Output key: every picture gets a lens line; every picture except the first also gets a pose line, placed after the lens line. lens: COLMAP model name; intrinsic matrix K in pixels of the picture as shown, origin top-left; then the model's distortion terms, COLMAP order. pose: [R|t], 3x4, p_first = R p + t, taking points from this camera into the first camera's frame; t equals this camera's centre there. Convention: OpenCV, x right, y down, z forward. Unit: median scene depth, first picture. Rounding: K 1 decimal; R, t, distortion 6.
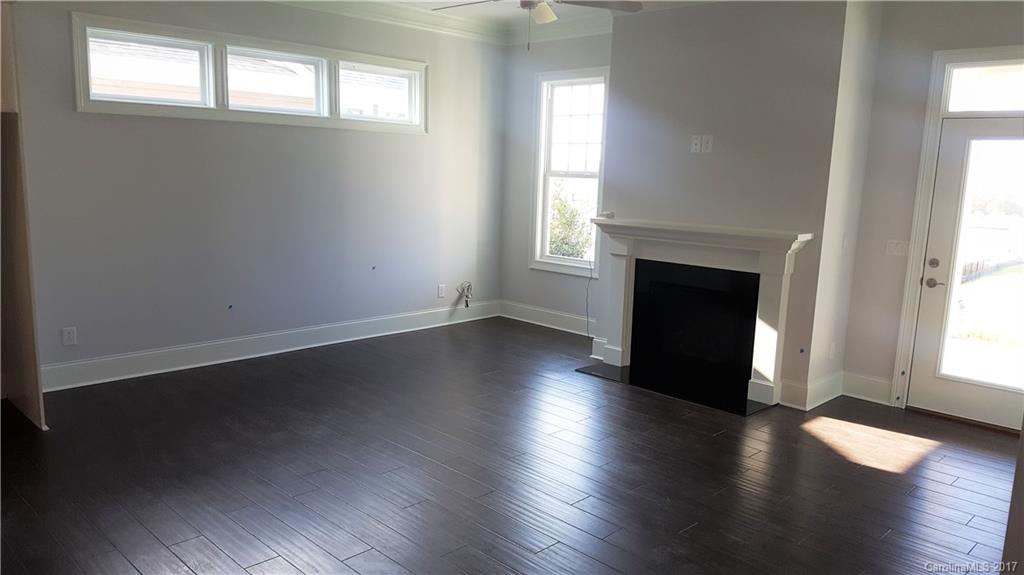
lens RADIAL K [[790.8, 0, 513.7], [0, 790.8, 290.9], [0, 0, 1]] dist [0.111397, -0.015355]
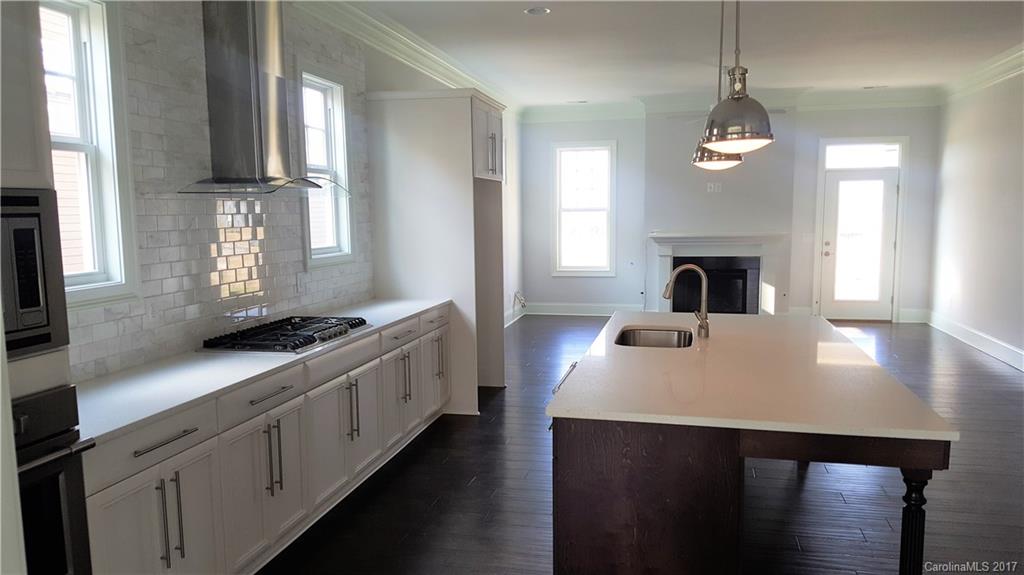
lens RADIAL K [[790.8, 0, 509.3], [0, 790.8, 291.1], [0, 0, 1]] dist [0.111397, -0.015355]
pose [[0.844218, -0.091364, 0.528155, -1.124271], [0.122052, 0.992247, -0.023445, 0.029904], [-0.521919, 0.084255, 0.848824, -0.232429]]
